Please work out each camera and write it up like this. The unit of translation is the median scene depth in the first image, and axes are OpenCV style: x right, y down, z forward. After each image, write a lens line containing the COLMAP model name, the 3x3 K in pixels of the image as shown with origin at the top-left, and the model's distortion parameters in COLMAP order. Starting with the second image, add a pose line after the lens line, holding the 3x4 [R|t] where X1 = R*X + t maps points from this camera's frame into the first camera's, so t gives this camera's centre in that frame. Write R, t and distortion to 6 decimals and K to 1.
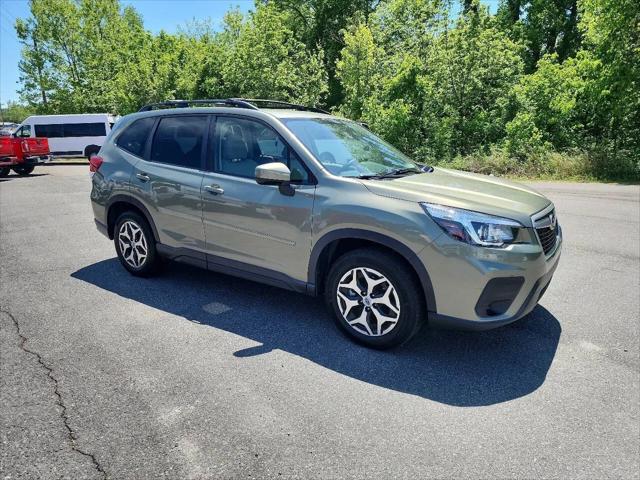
lens RADIAL K [[402.1, 0, 324.9], [0, 402.1, 238.1], [0, 0, 1]] dist [0.036171, -0.026653]
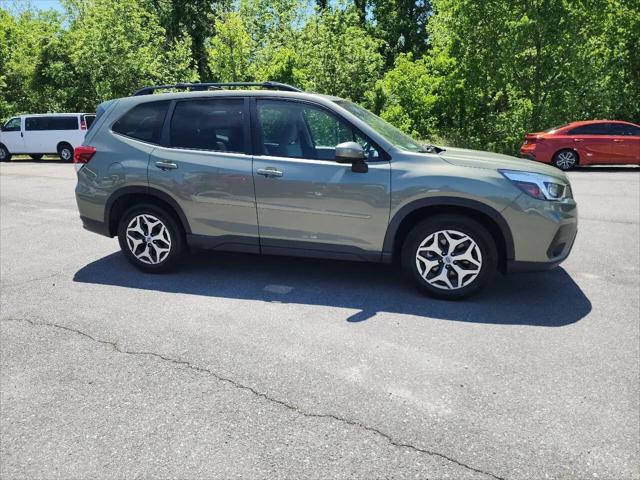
lens RADIAL K [[402.1, 0, 318.0], [0, 402.1, 237.7], [0, 0, 1]] dist [0.036171, -0.026653]
pose [[0.951795, -0.090870, 0.292965, -0.393849], [0.086019, 0.995859, 0.029427, 0.019216], [-0.294426, -0.002808, 0.955670, 0.004315]]
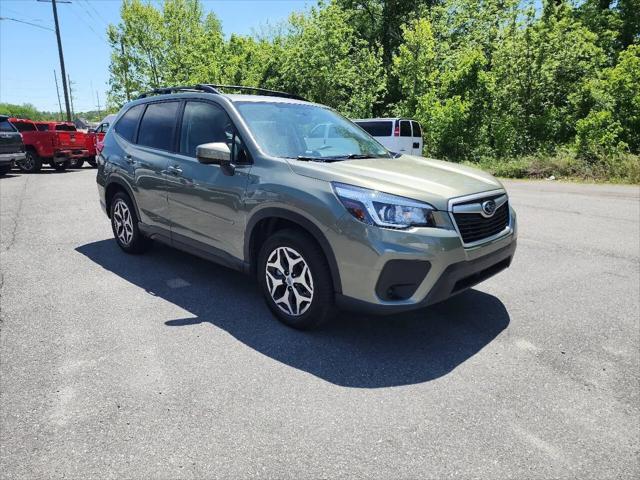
lens RADIAL K [[402.1, 0, 321.2], [0, 402.1, 242.4], [0, 0, 1]] dist [0.036171, -0.026653]
pose [[0.986771, 0.048808, -0.154598, 0.227712], [-0.047258, 0.998789, 0.013685, 0.029540], [0.155079, -0.006198, 0.987883, 0.012987]]
